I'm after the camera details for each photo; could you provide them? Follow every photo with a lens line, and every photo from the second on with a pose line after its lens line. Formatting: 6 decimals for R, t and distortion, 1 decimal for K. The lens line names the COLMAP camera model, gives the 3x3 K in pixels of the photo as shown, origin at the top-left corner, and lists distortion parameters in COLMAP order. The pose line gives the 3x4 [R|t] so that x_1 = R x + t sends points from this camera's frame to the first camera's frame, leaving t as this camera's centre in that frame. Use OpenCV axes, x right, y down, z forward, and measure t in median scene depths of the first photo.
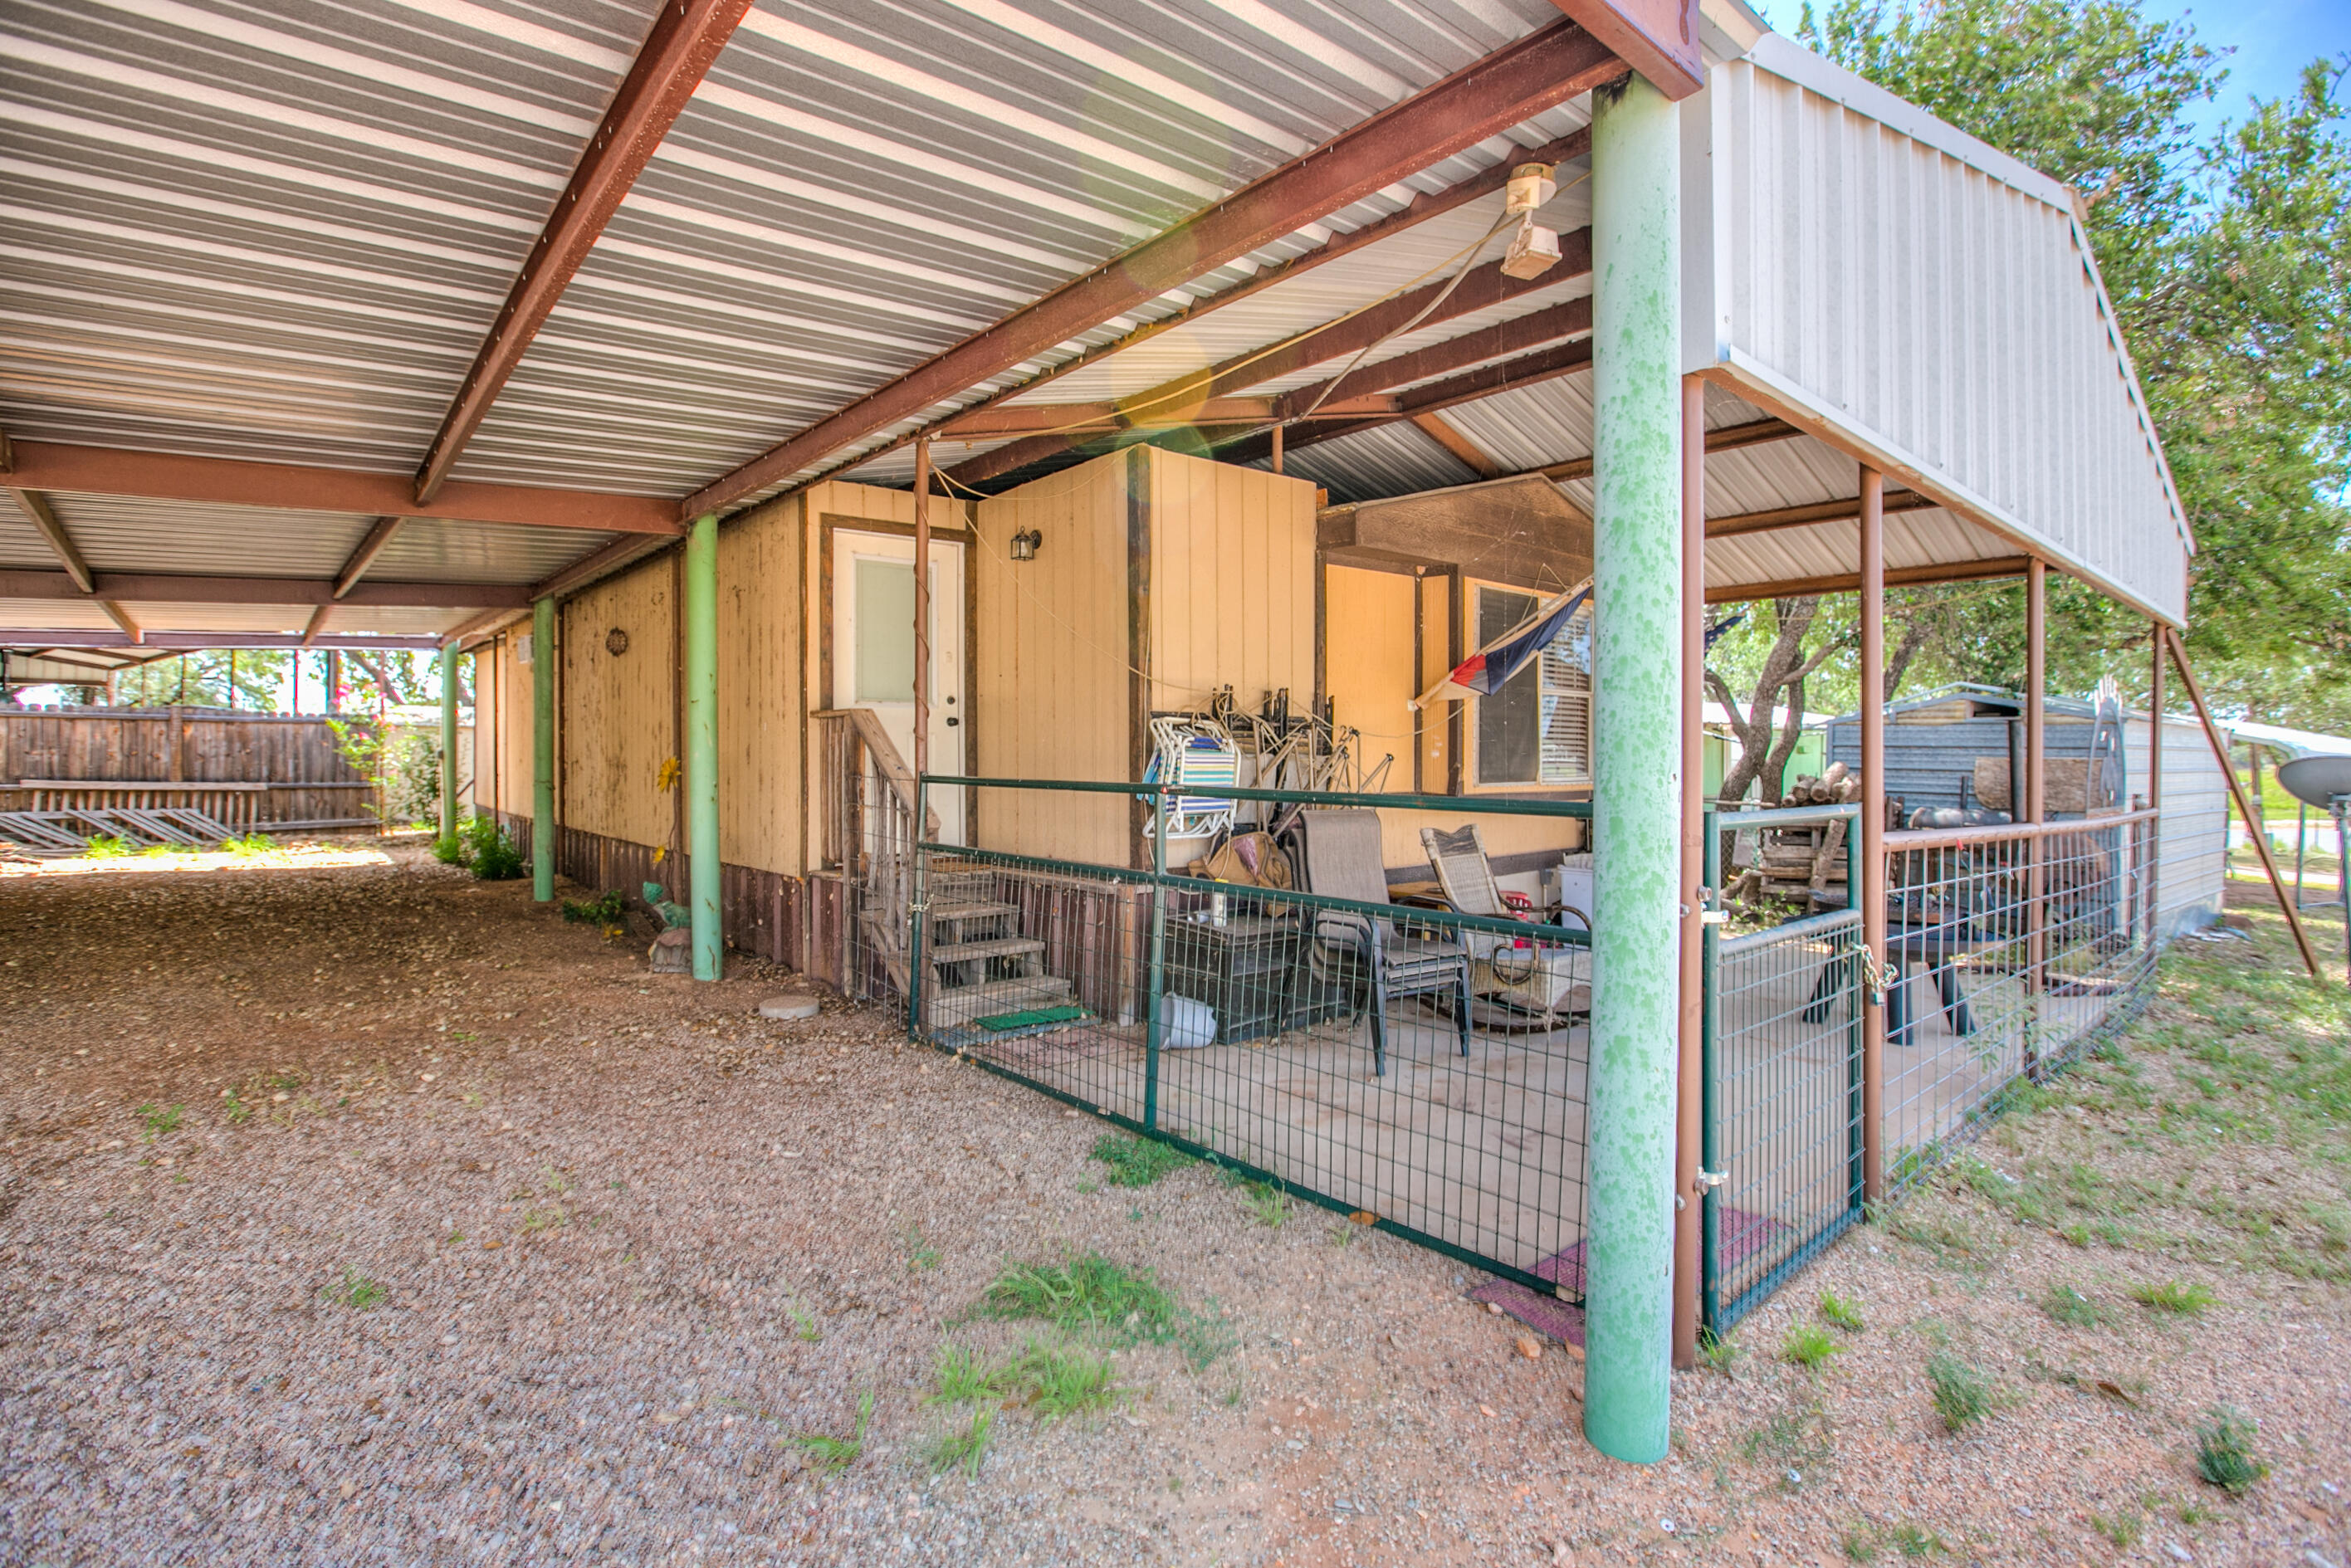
lens RADIAL K [[1141.8, 0, 1189.5], [0, 1141.8, 764.8], [0, 0, 1]] dist [-0.018239, 0.008153]
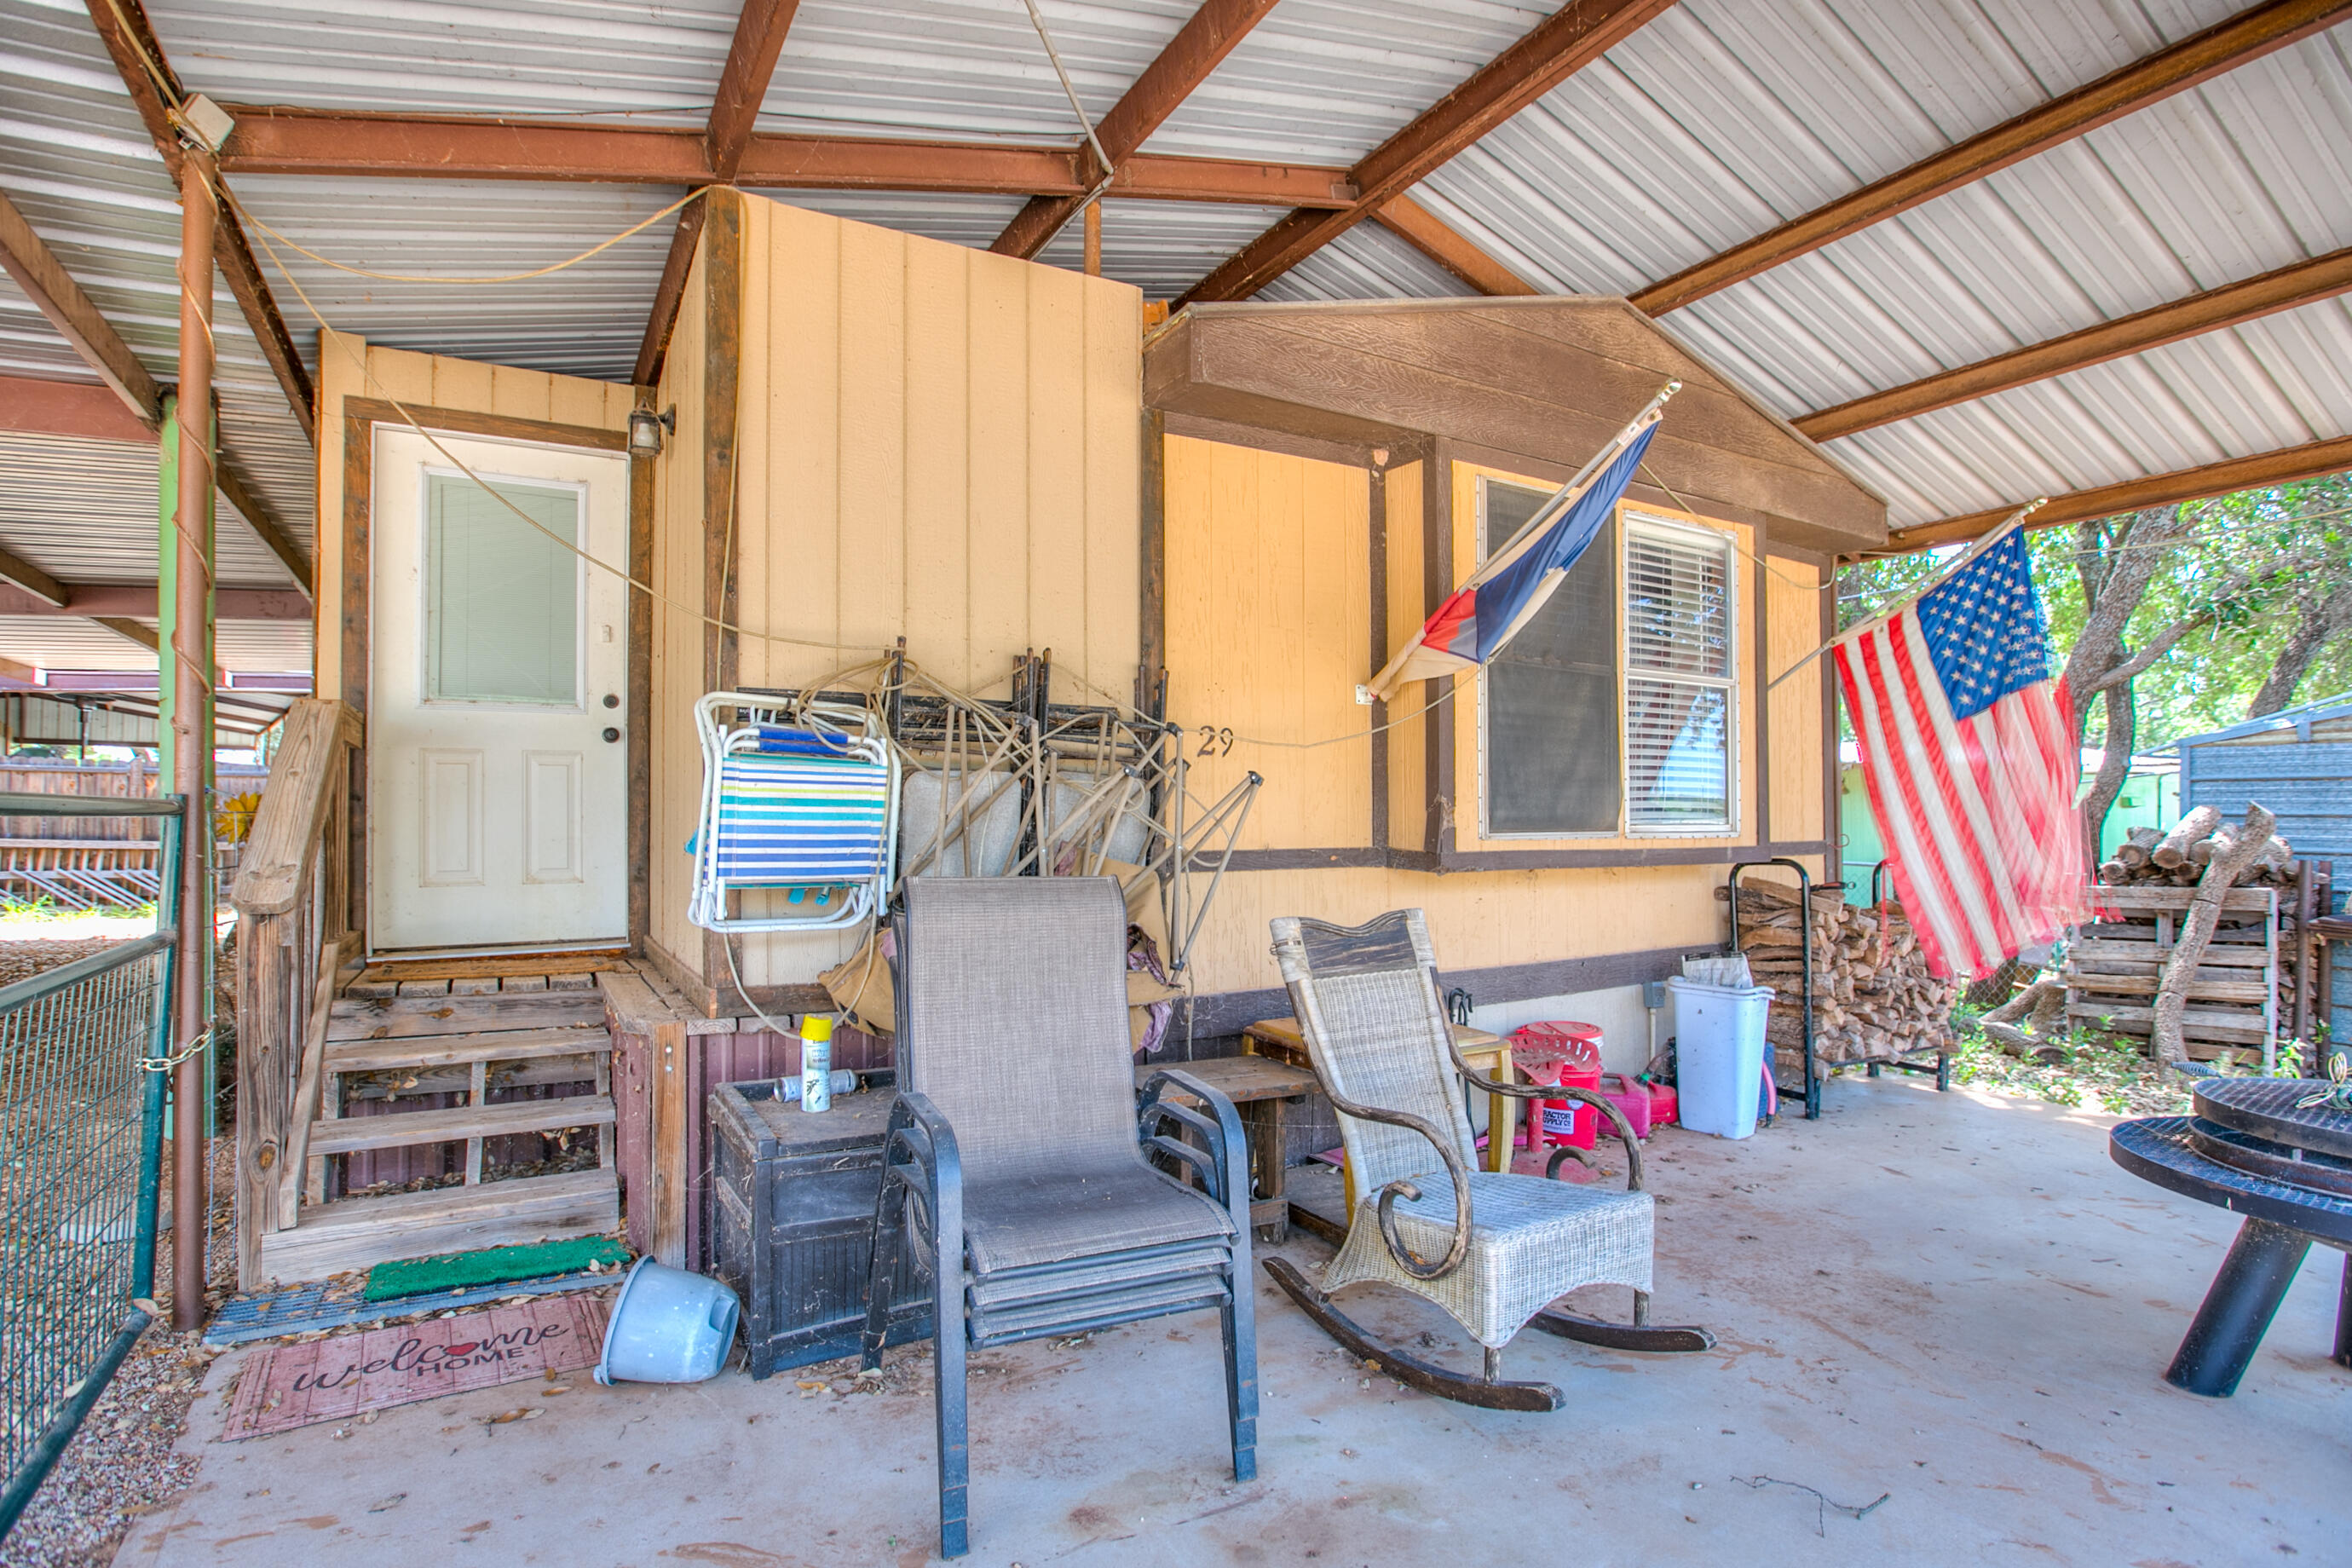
lens RADIAL K [[1142.3, 0, 1206.2], [0, 1142.3, 804.9], [0, 0, 1]] dist [-0.018239, 0.008153]
pose [[0.982638, -0.006111, -0.185435, 0.221914], [0.001703, 0.999712, -0.023920, 0.015831], [0.185528, 0.023189, 0.982365, 0.428433]]
